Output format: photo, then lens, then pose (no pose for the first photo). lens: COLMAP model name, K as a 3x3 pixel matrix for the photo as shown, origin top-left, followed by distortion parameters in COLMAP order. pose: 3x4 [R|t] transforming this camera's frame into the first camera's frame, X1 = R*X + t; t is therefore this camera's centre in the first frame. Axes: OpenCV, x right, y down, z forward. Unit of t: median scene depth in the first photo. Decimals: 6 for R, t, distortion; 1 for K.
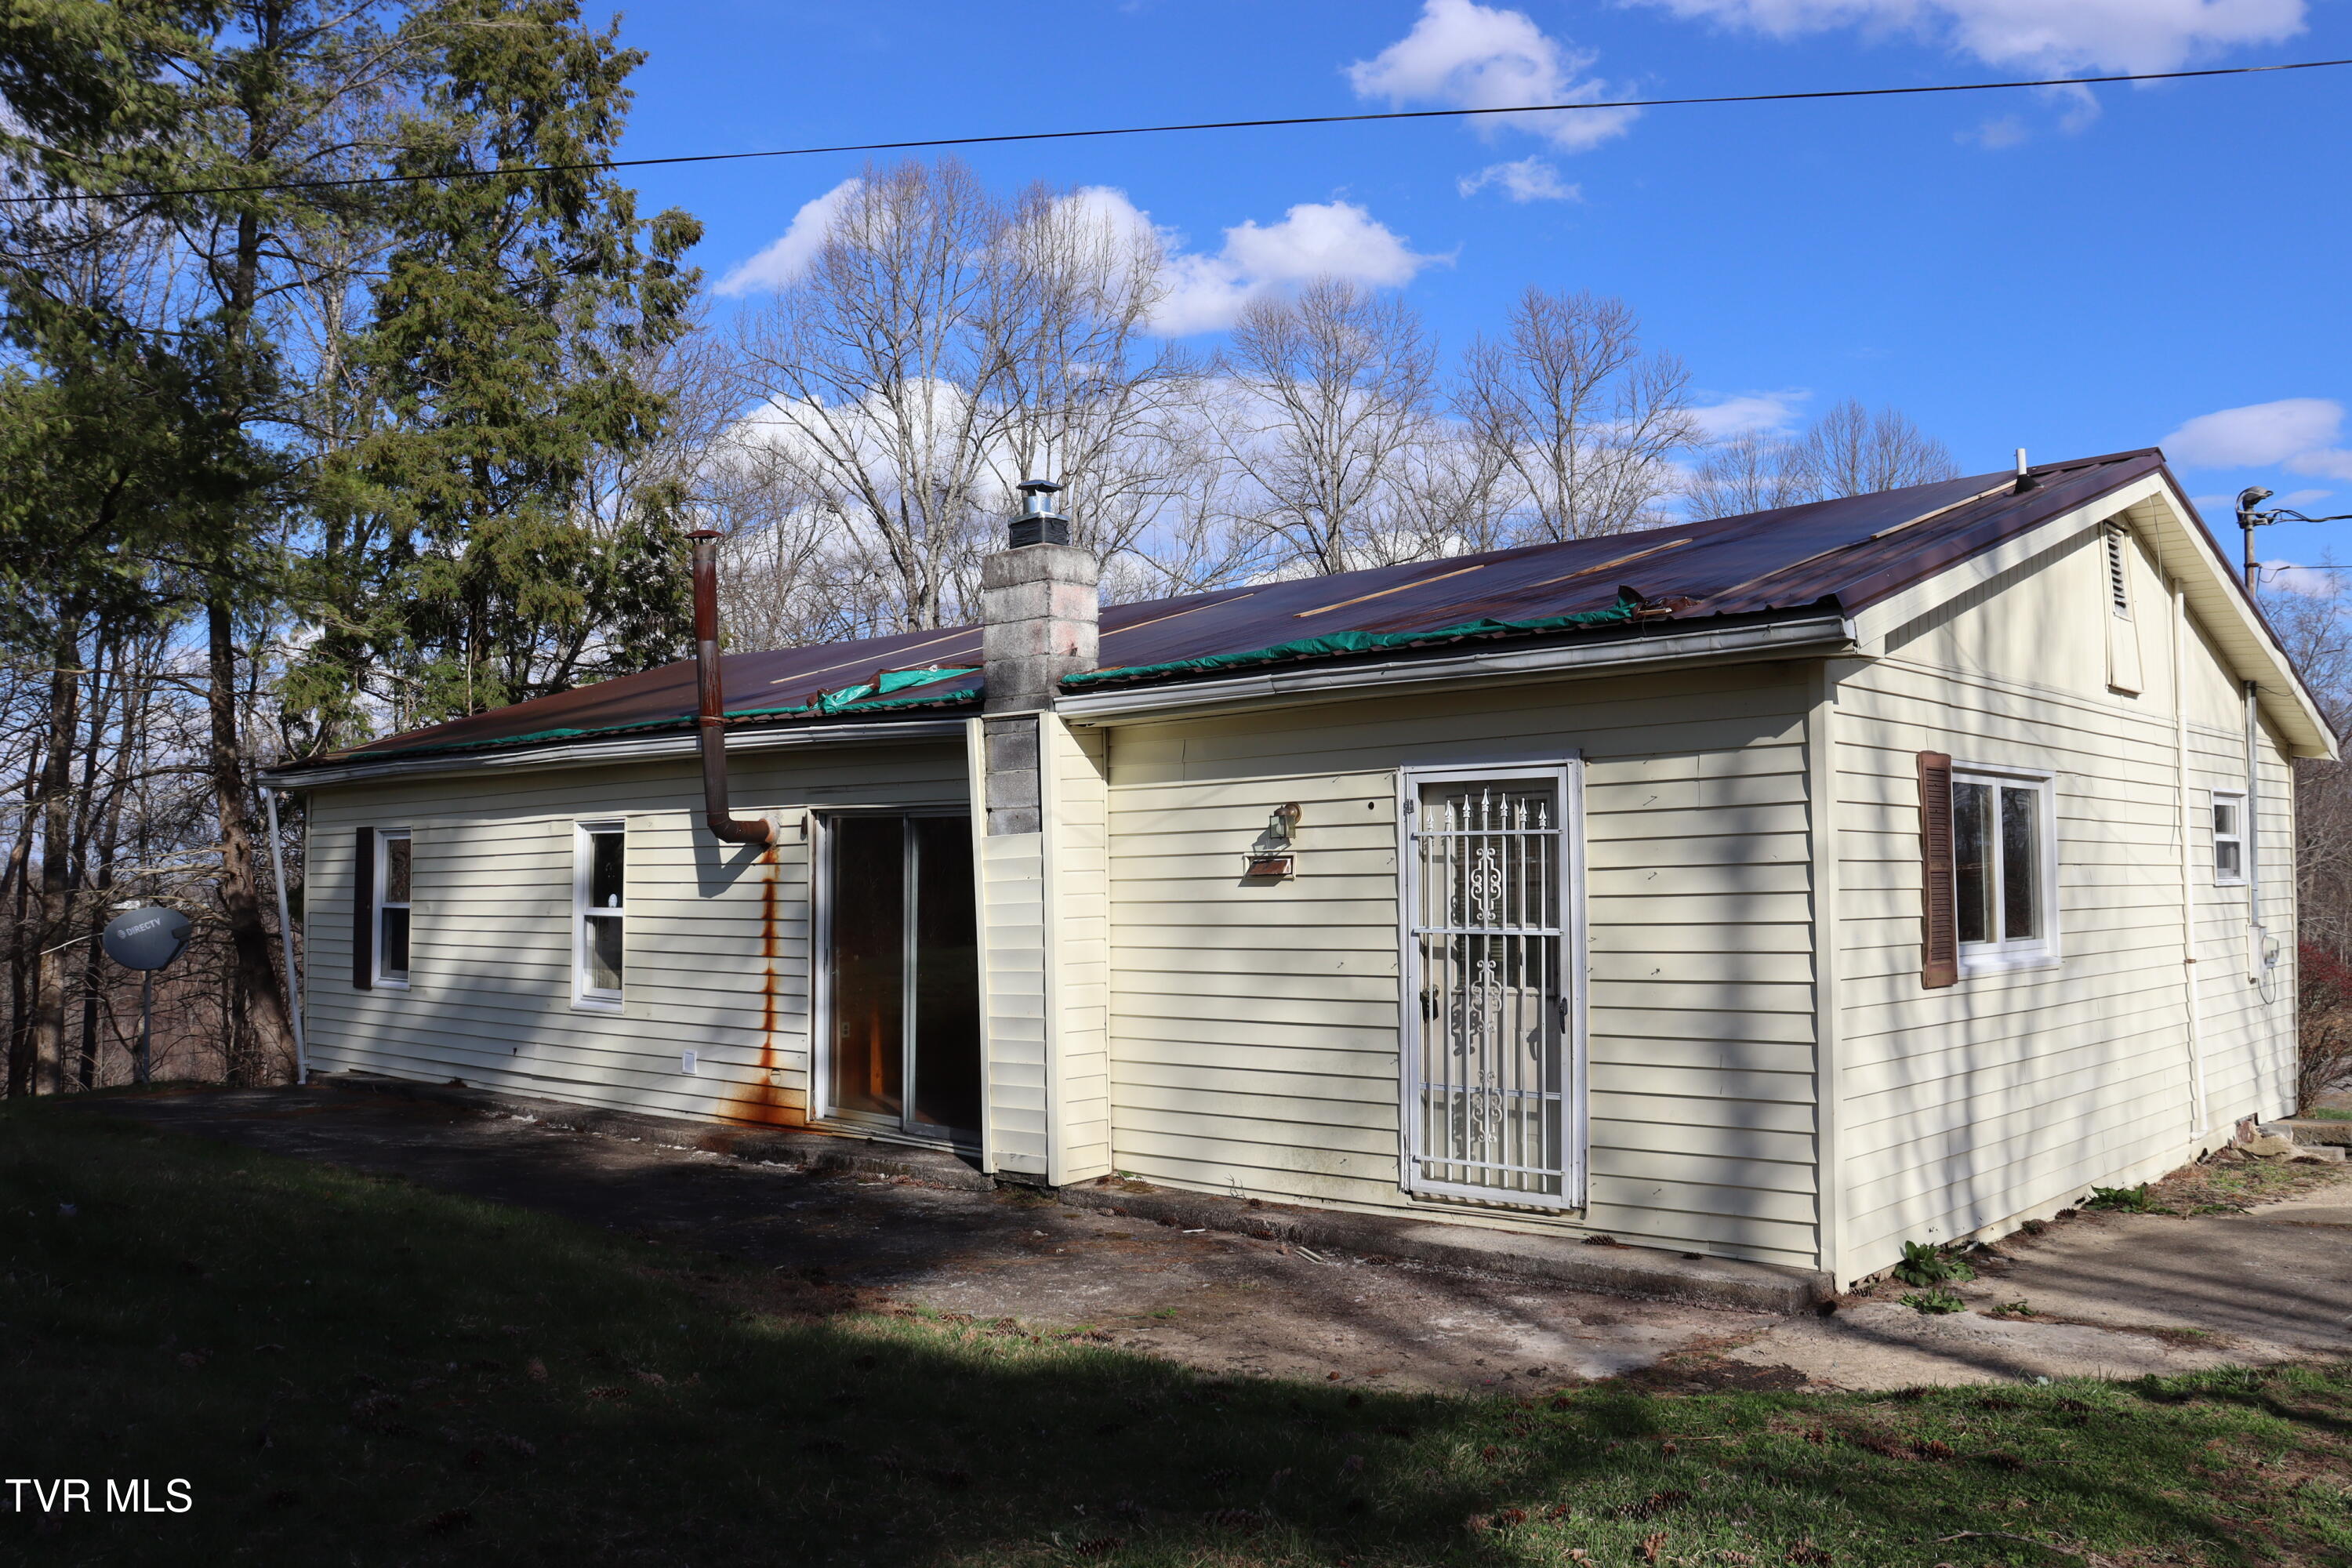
lens RADIAL K [[1890.1, 0, 1177.0], [0, 1890.1, 788.5], [0, 0, 1]] dist [-0.089870, 0.002539]
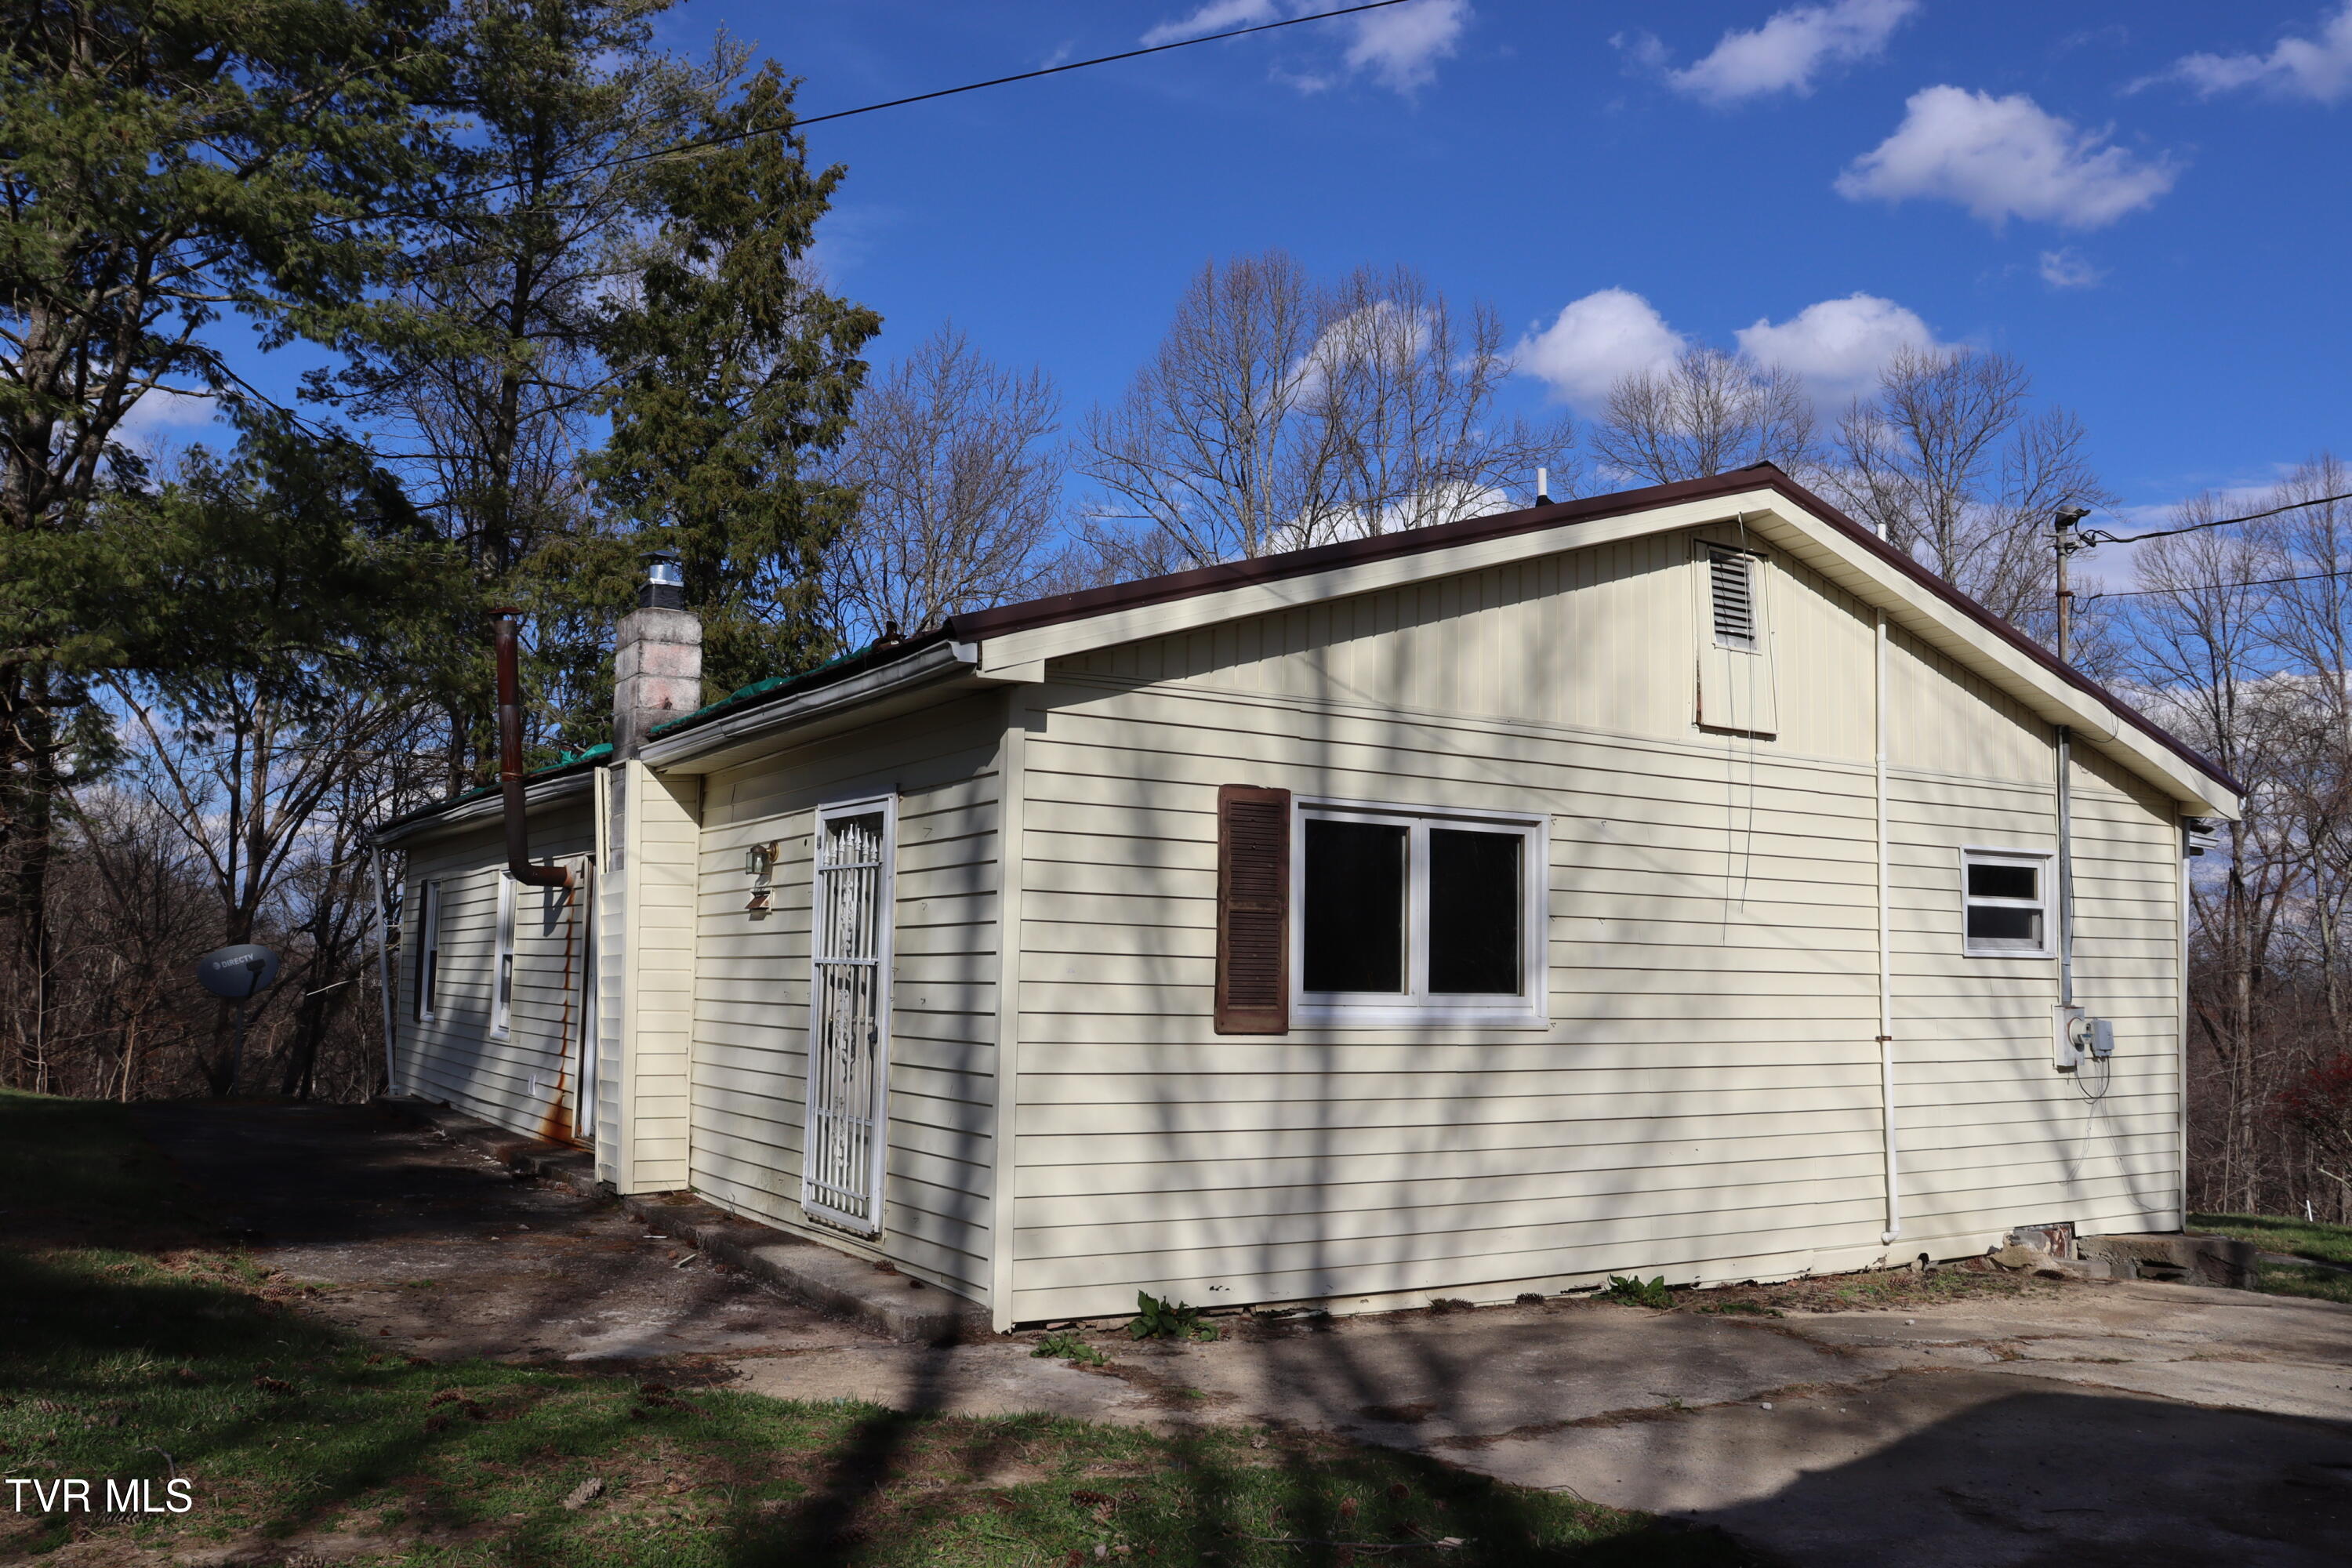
lens RADIAL K [[1890.1, 0, 1178.2], [0, 1890.1, 776.4], [0, 0, 1]] dist [-0.089870, 0.002539]
pose [[0.962124, -0.002940, -0.272595, 0.524740], [-0.012525, 0.998409, -0.054975, 0.024554], [0.272323, 0.056307, 0.960557, 0.041171]]
